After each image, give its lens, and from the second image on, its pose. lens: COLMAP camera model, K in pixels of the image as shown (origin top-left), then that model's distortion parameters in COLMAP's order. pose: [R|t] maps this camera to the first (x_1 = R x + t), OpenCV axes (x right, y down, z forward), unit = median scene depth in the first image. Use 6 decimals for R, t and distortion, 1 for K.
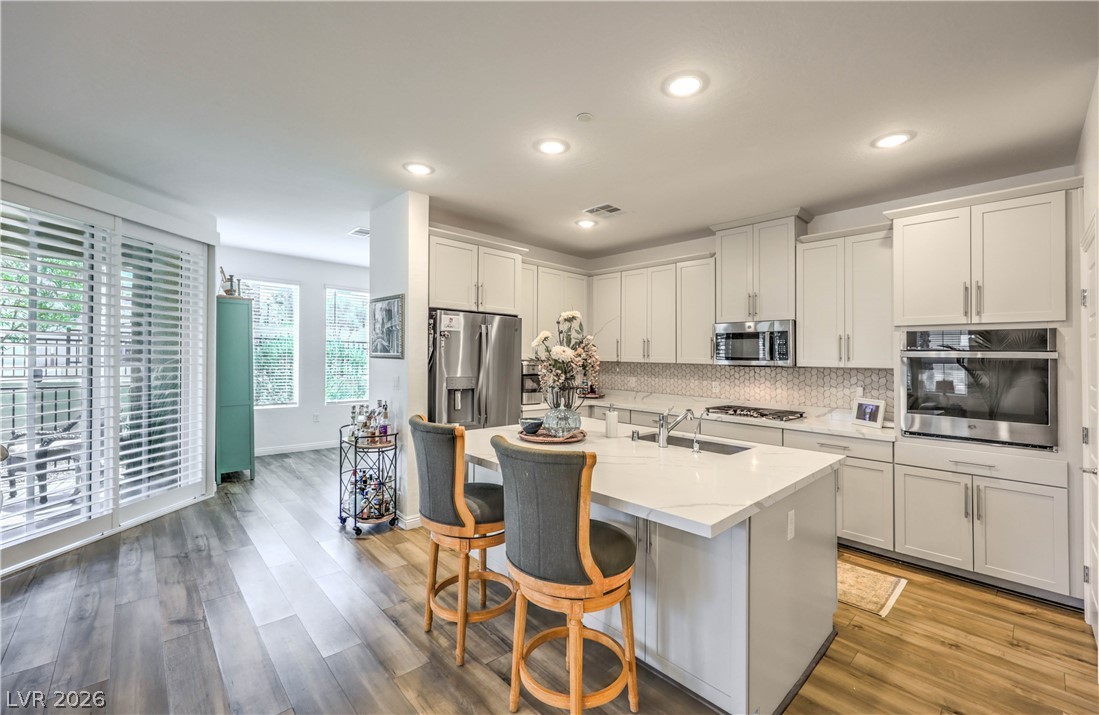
lens RADIAL K [[460.9, 0, 569.4], [0, 460.9, 356.7], [0, 0, 1]] dist [-0.003929, -0.000421]
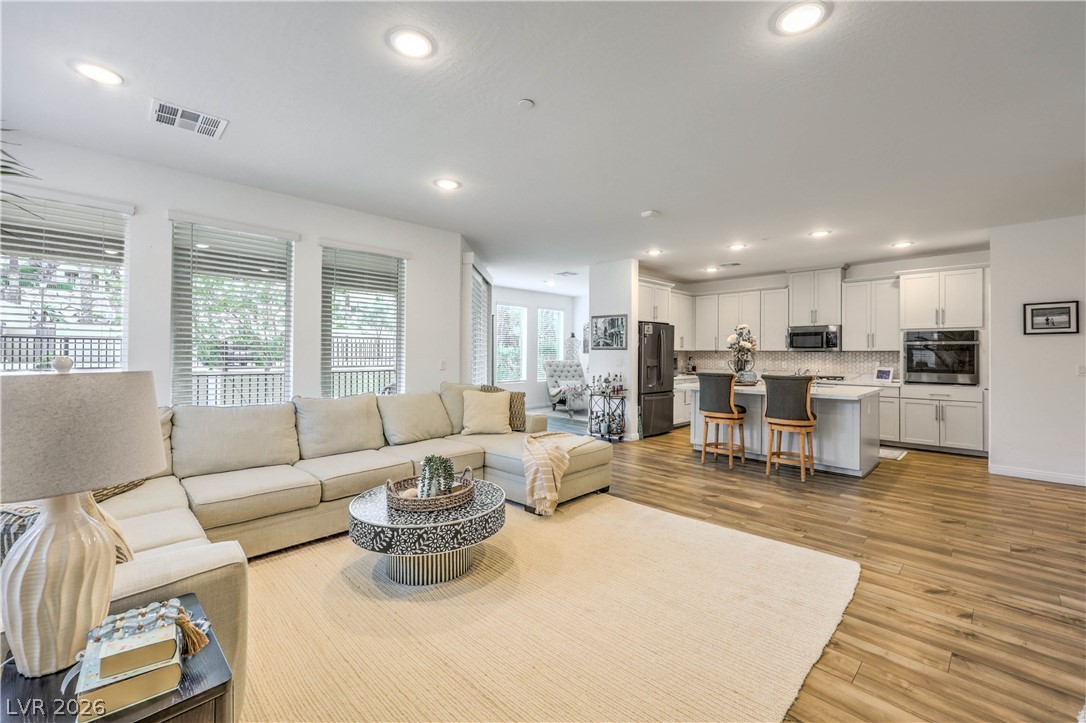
lens RADIAL K [[452.4, 0, 543.0], [0, 452.4, 361.5], [0, 0, 1]] dist [0.000210, -0.000282]
pose [[0.999892, -0.014100, -0.004245, -0.674650], [0.014191, 0.999649, 0.022393, 0.006434], [0.003928, -0.022450, 0.999740, -0.782936]]
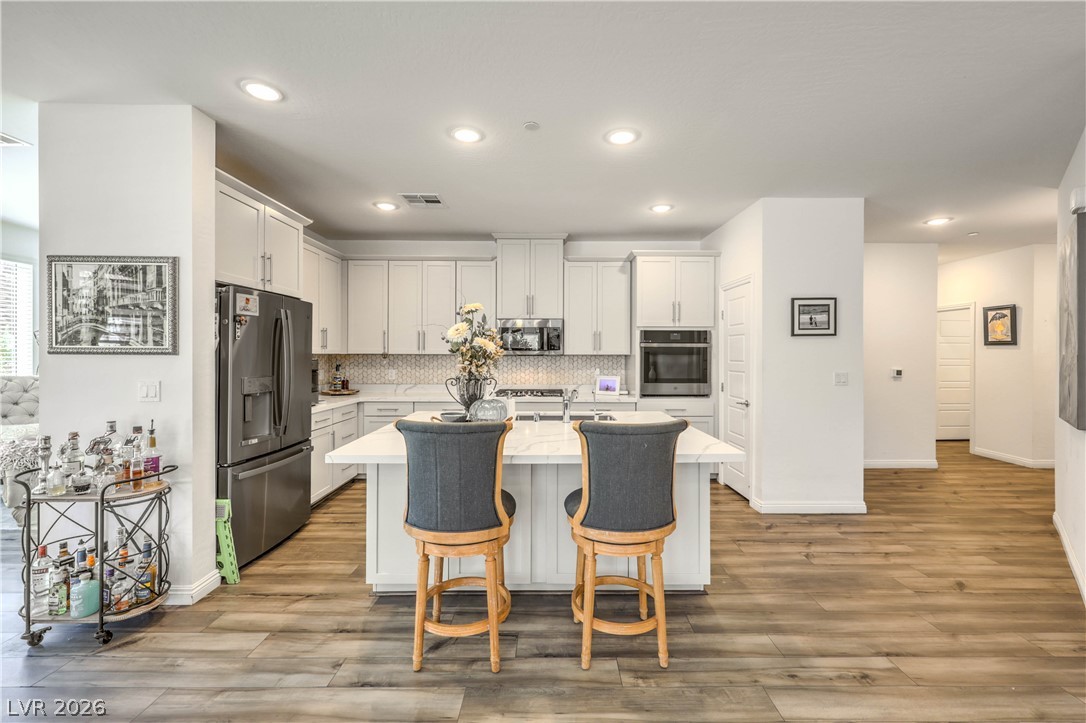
lens RADIAL K [[443.1, 0, 552.9], [0, 443.1, 354.4], [0, 0, 1]] dist [0.000597, 0.000047]
pose [[0.691994, -0.018625, 0.721663, -0.440438], [0.008983, 0.999812, 0.017190, -0.001676], [-0.721848, -0.005413, 0.692031, 0.154615]]
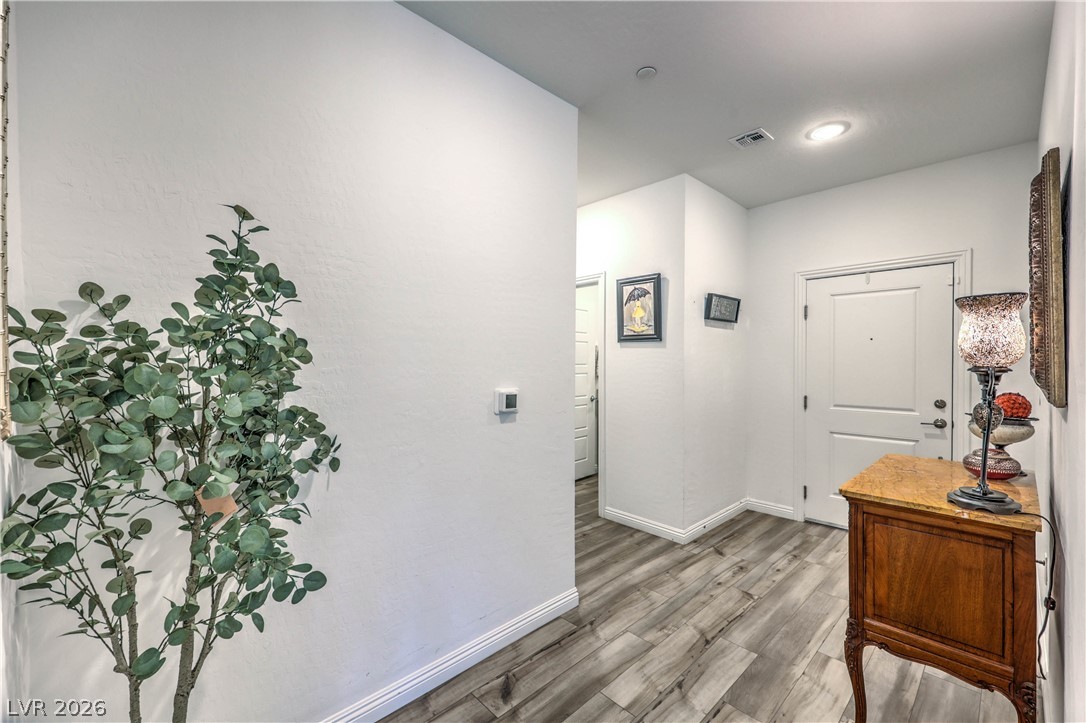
lens RADIAL K [[439.4, 0, 540.9], [0, 439.4, 368.4], [0, 0, 1]] dist [-0.000734, -0.000874]
pose [[0.020141, -0.034001, 0.999219, 0.731748], [0.000386, 0.999422, 0.034000, 0.030172], [-0.999797, -0.000300, 0.020143, 0.280453]]
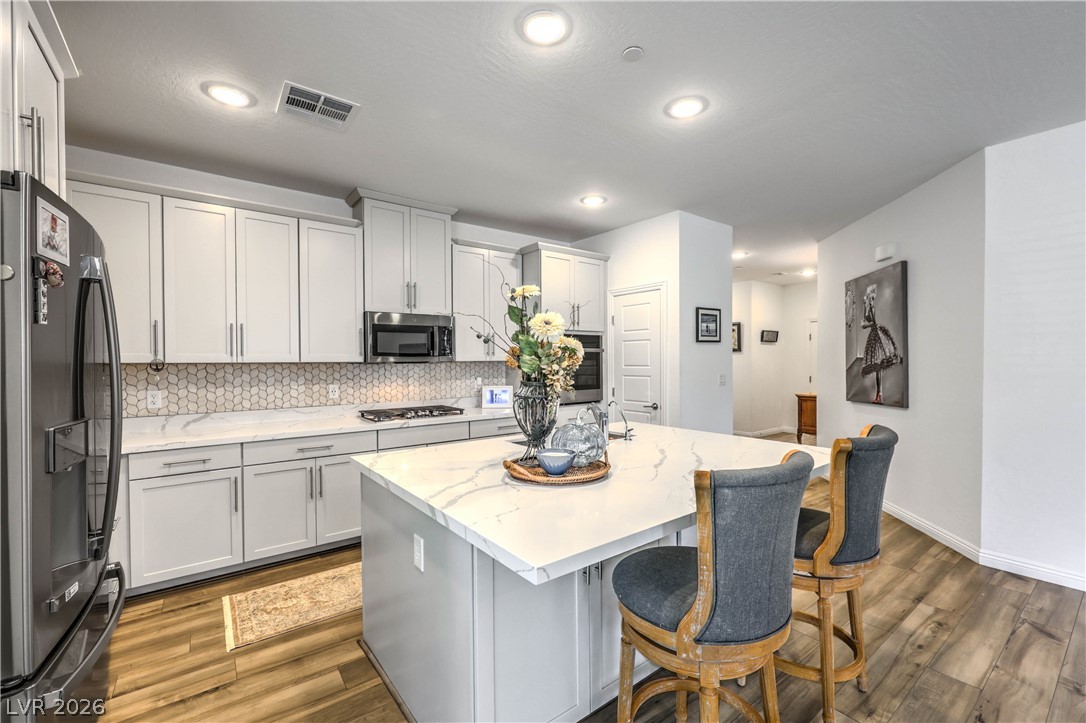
lens RADIAL K [[455.3, 0, 547.0], [0, 455.3, 362.1], [0, 0, 1]] dist [0.000260, 0.000171]
pose [[0.117329, -0.024221, 0.992798, -0.507992], [0.006226, 0.999701, 0.023654, -0.000056], [-0.993074, 0.003406, 0.117445, 0.679013]]
